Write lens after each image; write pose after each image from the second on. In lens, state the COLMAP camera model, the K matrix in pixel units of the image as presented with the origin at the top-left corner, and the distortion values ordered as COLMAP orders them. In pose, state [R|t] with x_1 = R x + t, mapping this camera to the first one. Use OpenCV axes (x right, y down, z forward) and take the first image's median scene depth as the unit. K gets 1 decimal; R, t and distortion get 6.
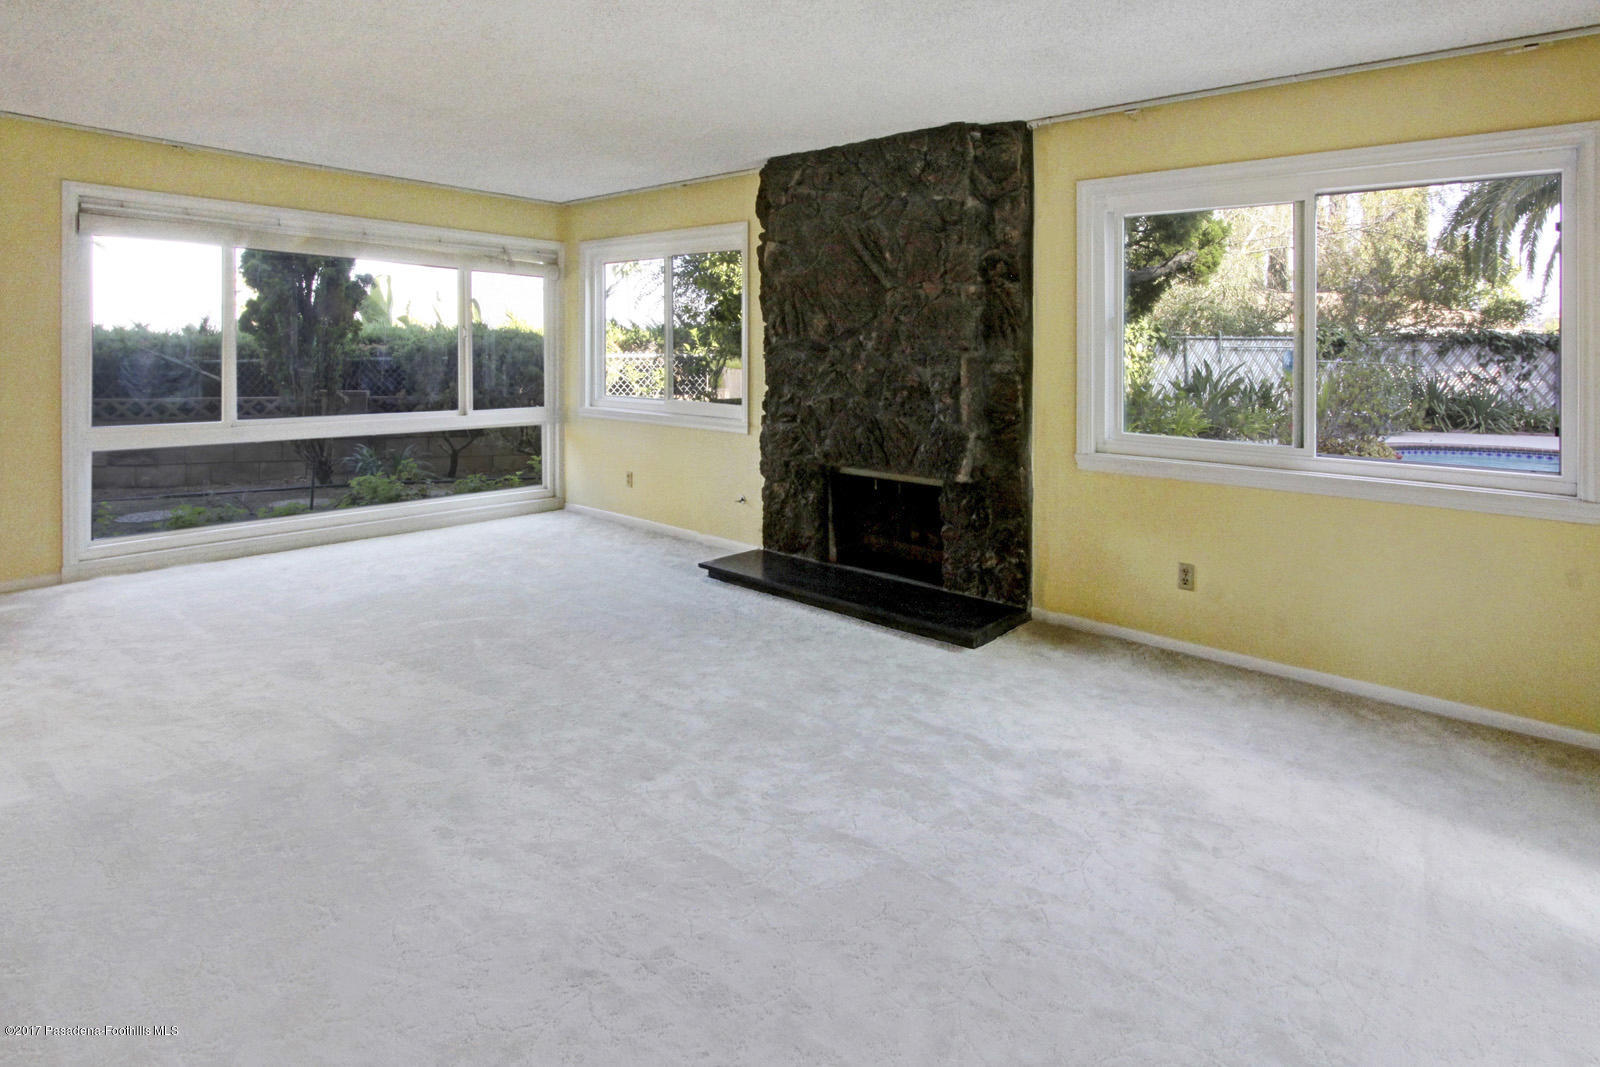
lens RADIAL K [[831.8, 0, 800.0], [0, 831.8, 533.5], [0, 0, 1]] dist [-0.002735, 0.000641]
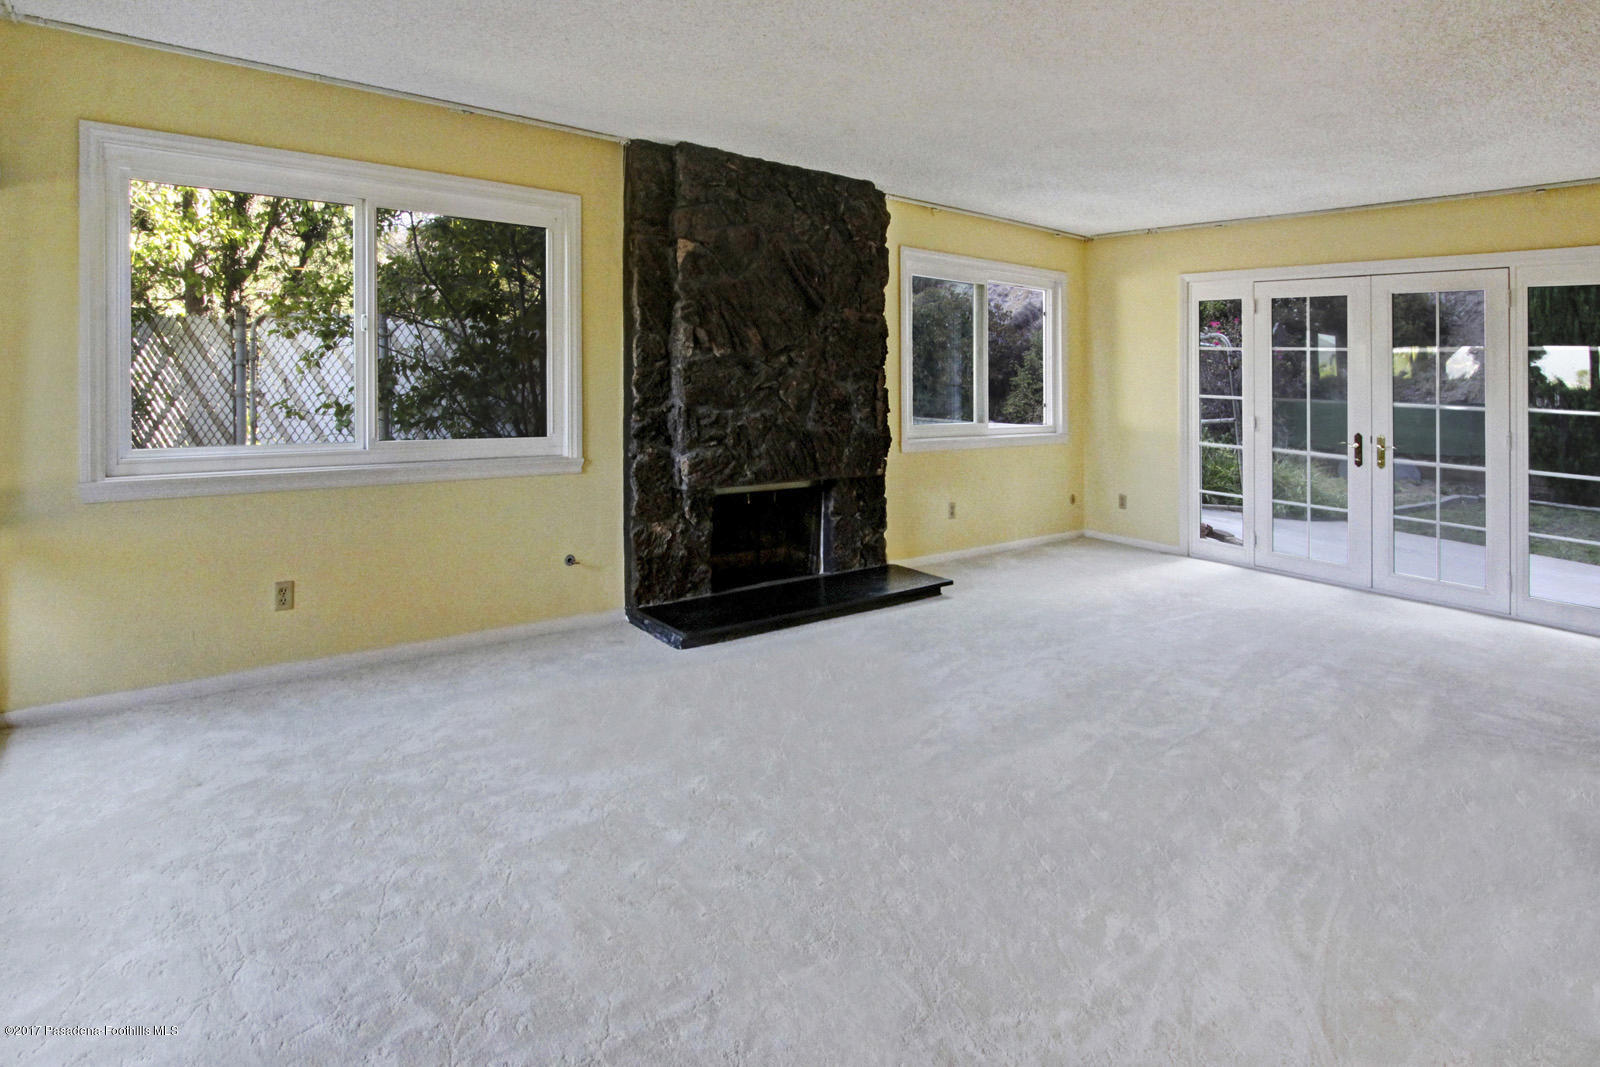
lens RADIAL K [[831.8, 0, 800.0], [0, 831.8, 533.5], [0, 0, 1]] dist [-0.002735, 0.000641]
pose [[0.198625, -0.202590, 0.958908, -0.898810], [0.192279, 0.967444, 0.164565, -0.178170], [-0.961029, 0.151691, 0.231112, 0.742880]]
